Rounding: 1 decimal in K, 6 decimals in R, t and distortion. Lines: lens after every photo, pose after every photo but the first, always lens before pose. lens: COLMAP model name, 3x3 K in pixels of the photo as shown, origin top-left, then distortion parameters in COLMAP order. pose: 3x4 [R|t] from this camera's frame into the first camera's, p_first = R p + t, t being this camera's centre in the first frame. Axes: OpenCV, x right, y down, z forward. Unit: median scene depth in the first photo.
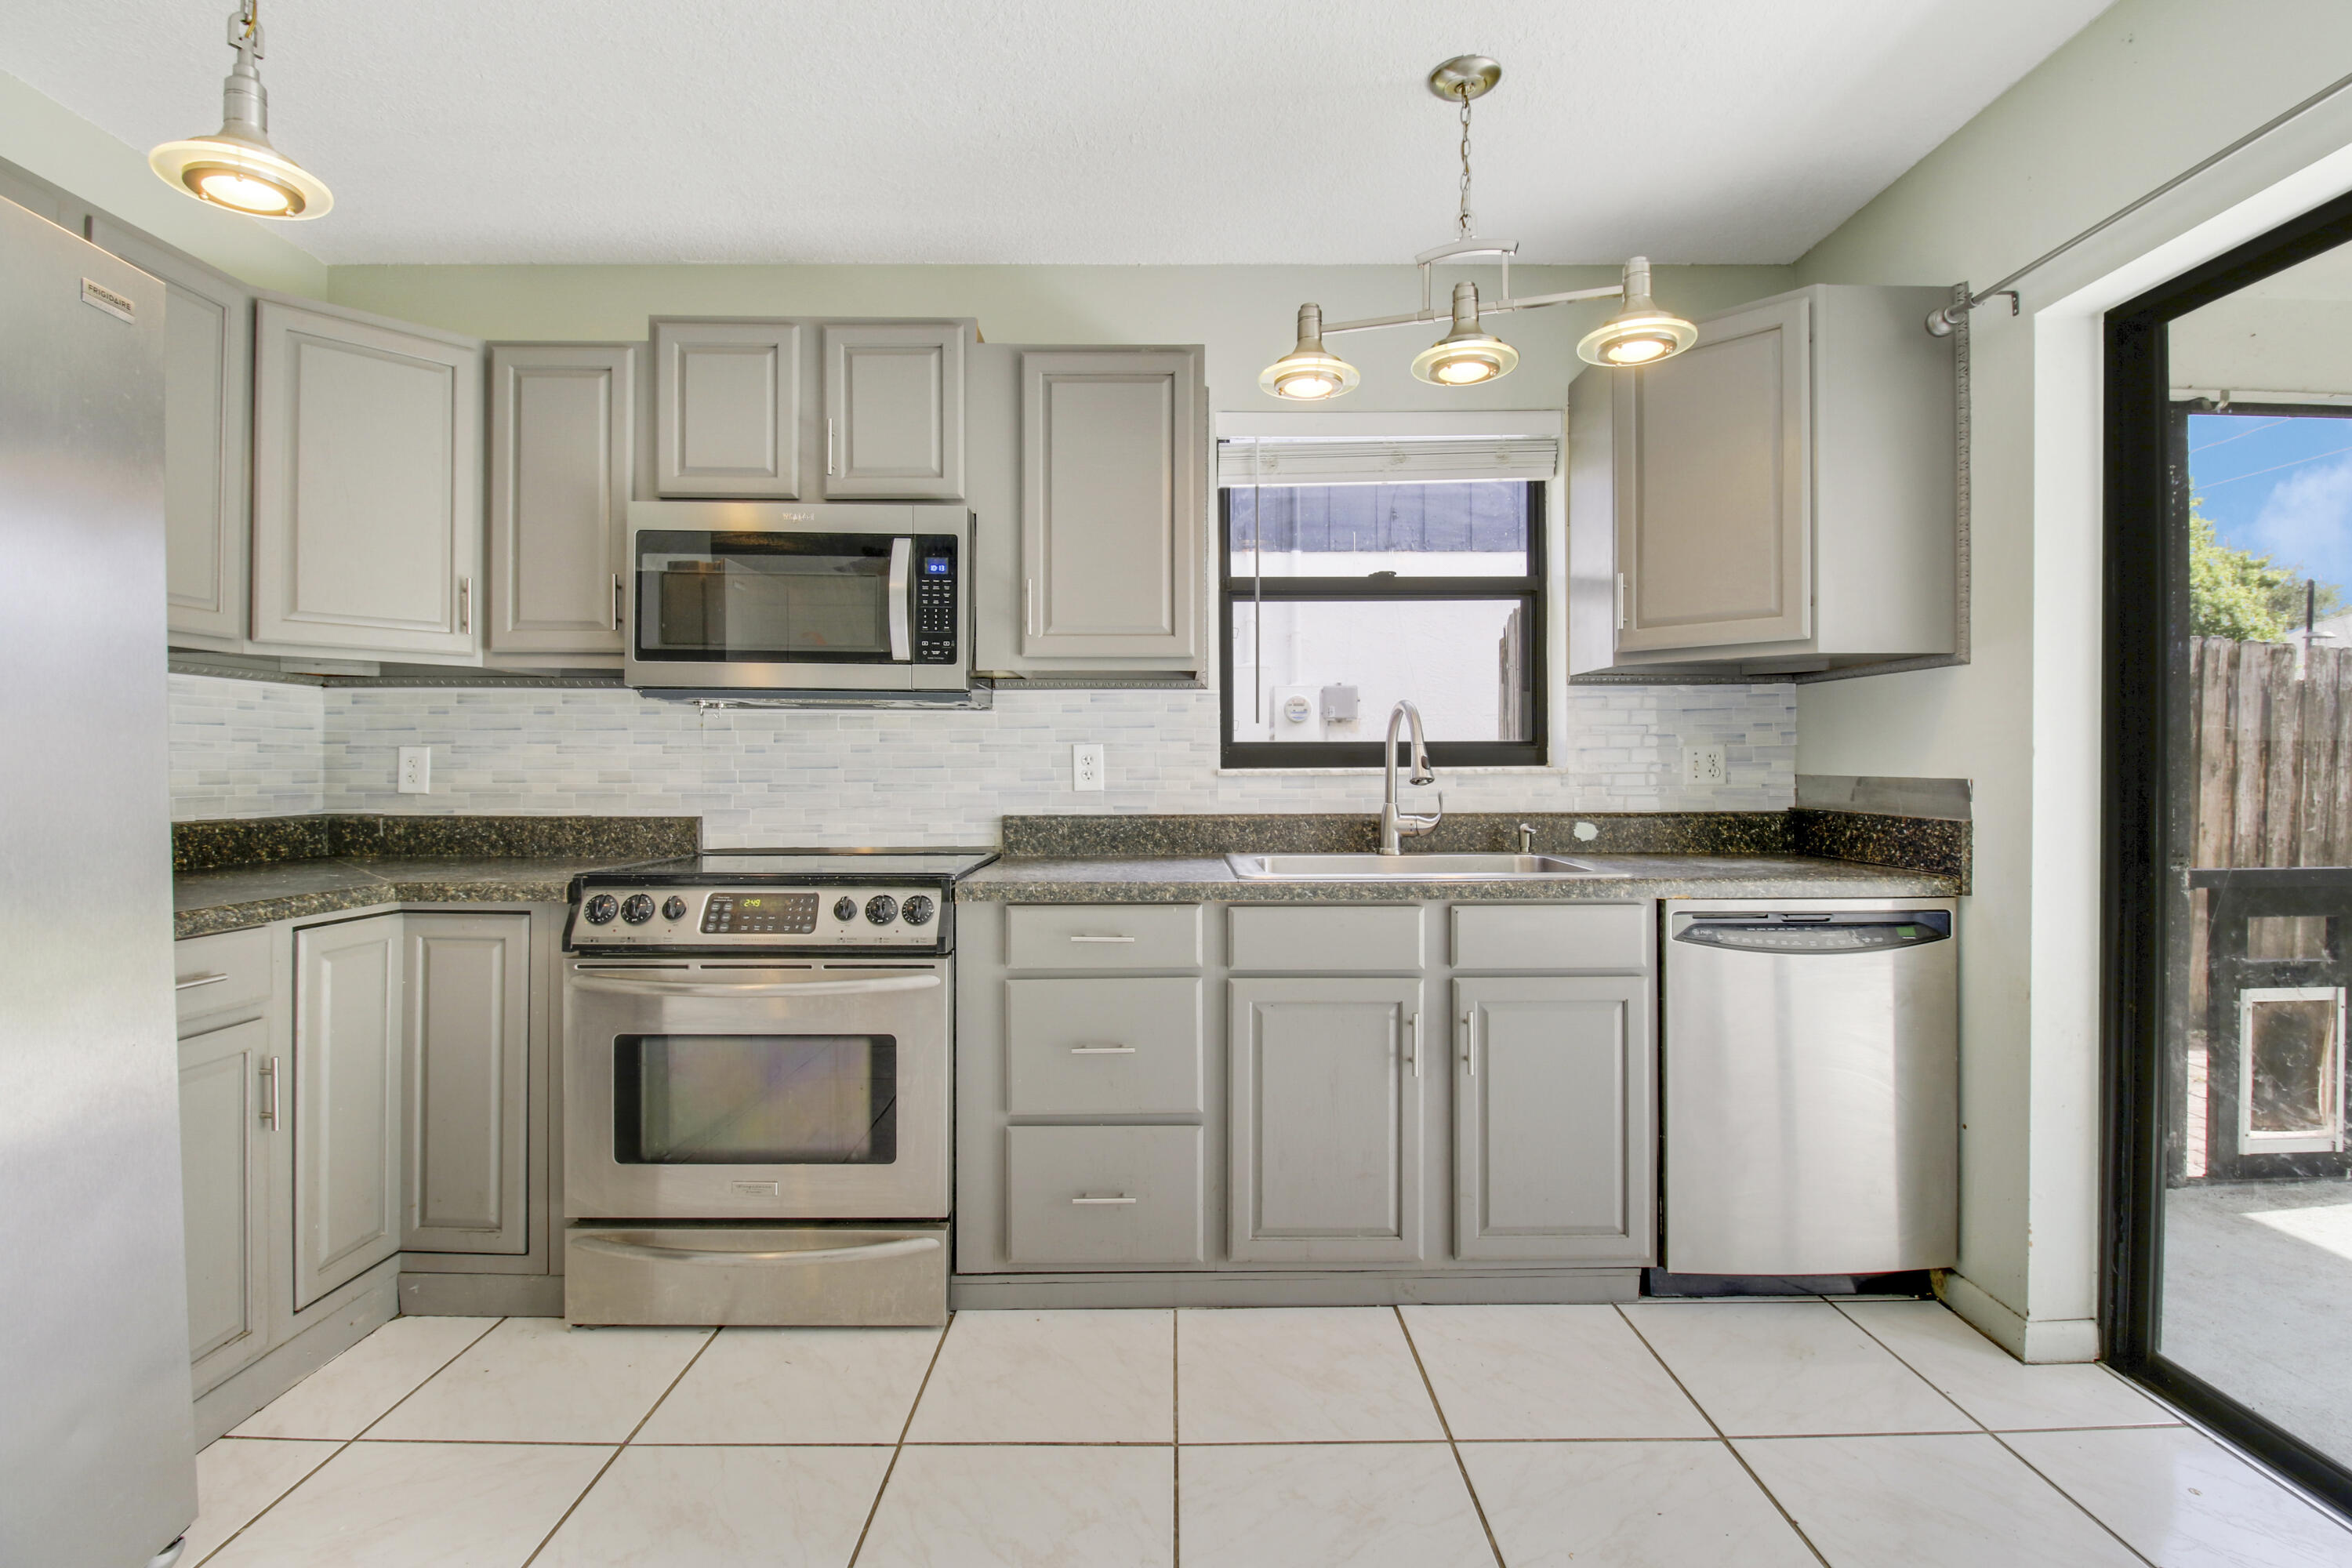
lens RADIAL K [[1081.4, 0, 1174.4], [0, 1081.4, 766.8], [0, 0, 1]] dist [-0.000634, -0.011859]
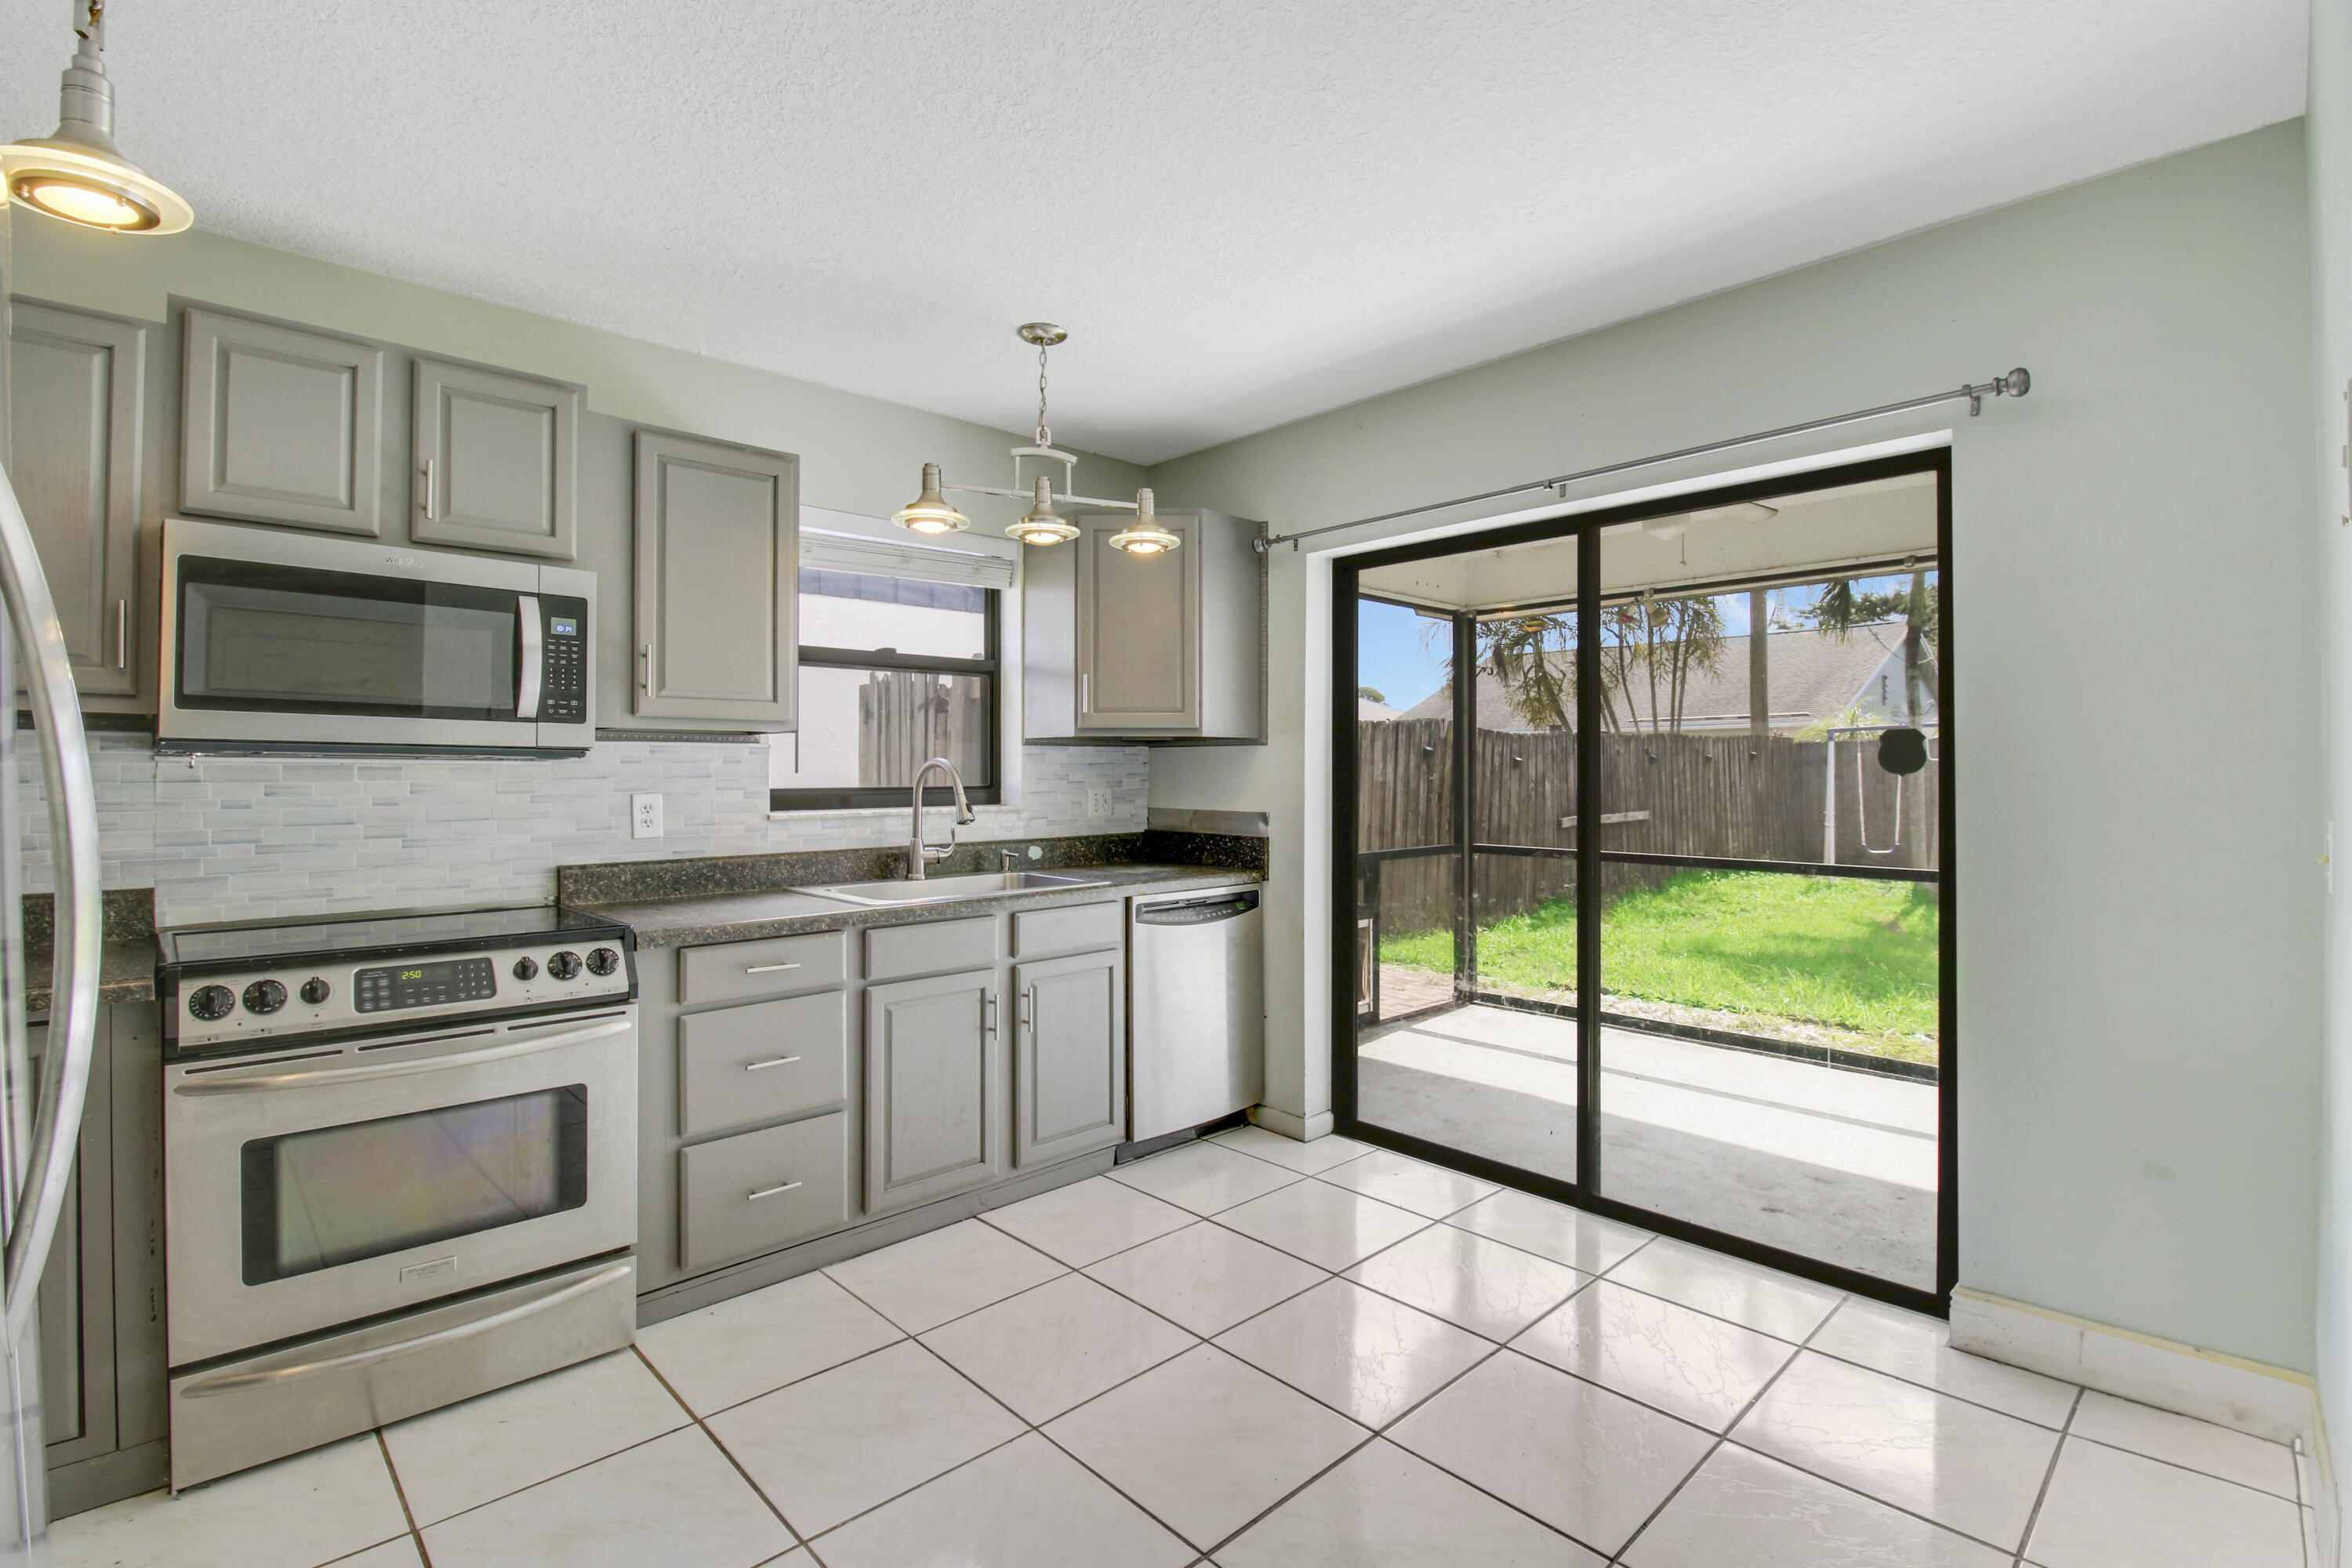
lens RADIAL K [[1099.1, 0, 1183.1], [0, 1099.1, 761.6], [0, 0, 1]] dist [0.000177, -0.013685]
pose [[0.724383, 0.006506, 0.689367, -0.500476], [0.001176, 0.999942, -0.010673, -0.045438], [-0.689397, 0.008542, 0.724333, -0.153366]]
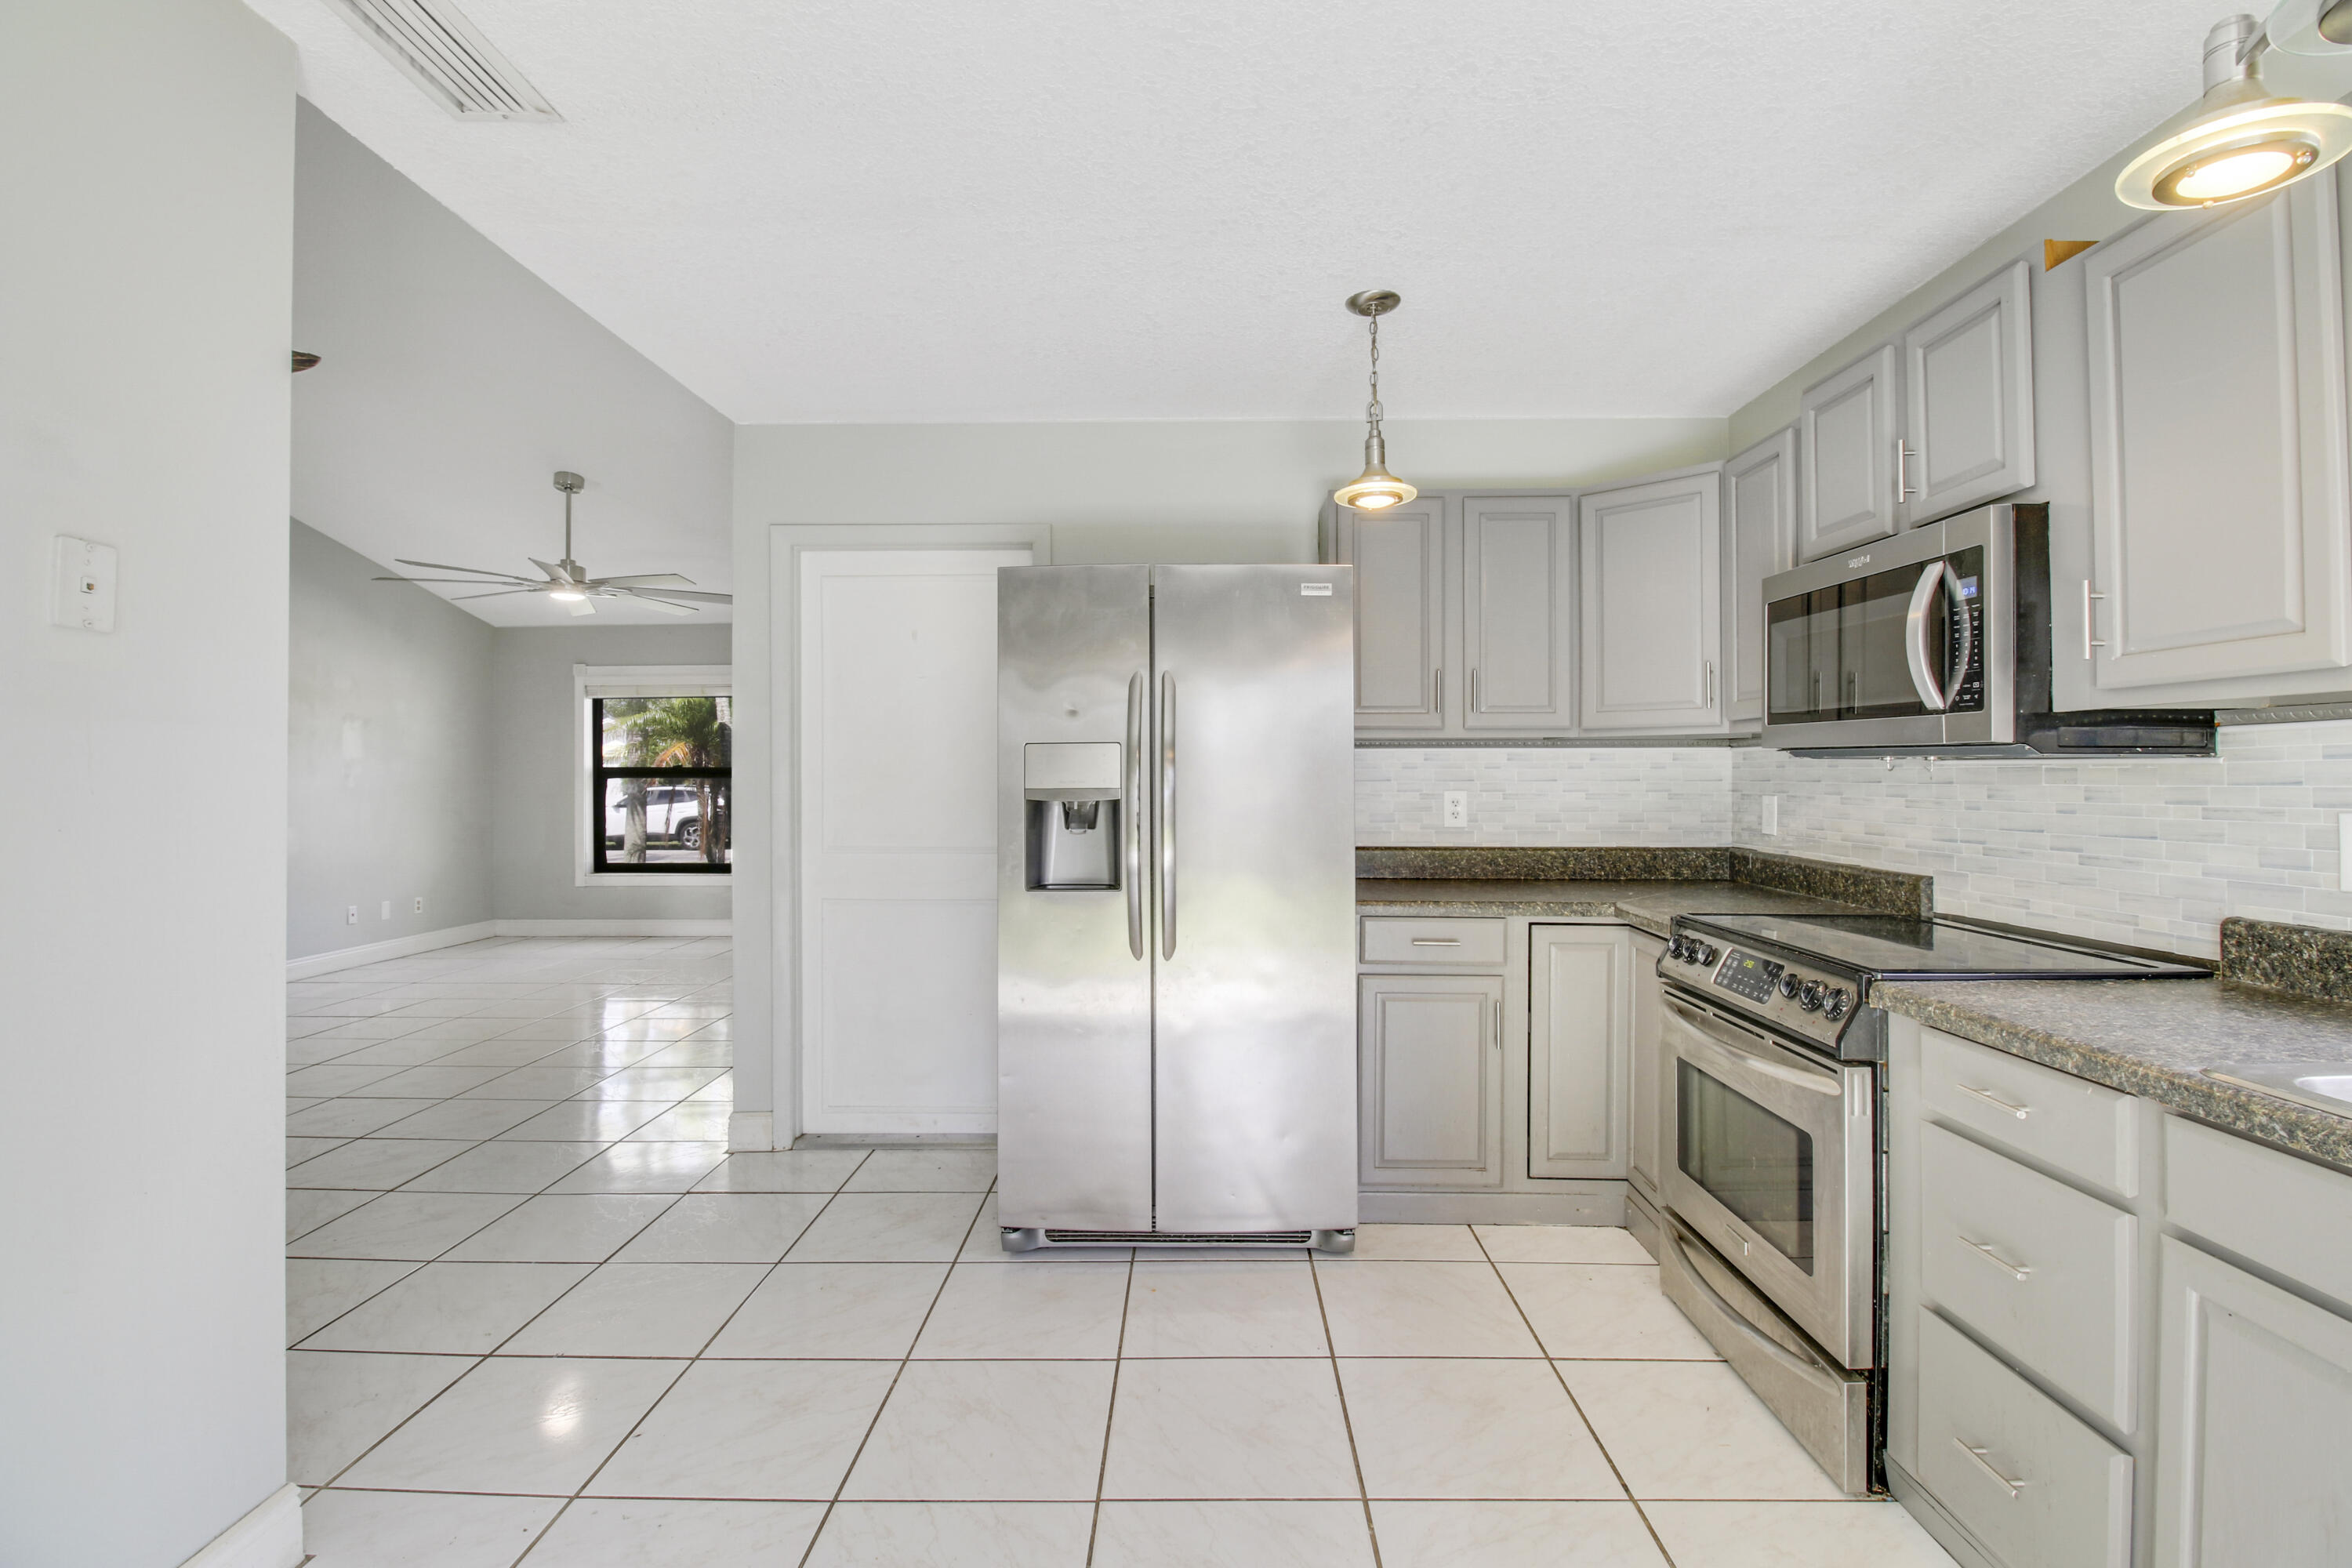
lens RADIAL K [[1099.1, 0, 1183.1], [0, 1099.1, 761.6], [0, 0, 1]] dist [0.000177, -0.013685]
pose [[-0.025414, -0.010726, -0.999619, 0.589041], [0.001709, 0.999941, -0.010773, -0.049459], [0.999676, -0.001982, -0.025394, 0.432000]]
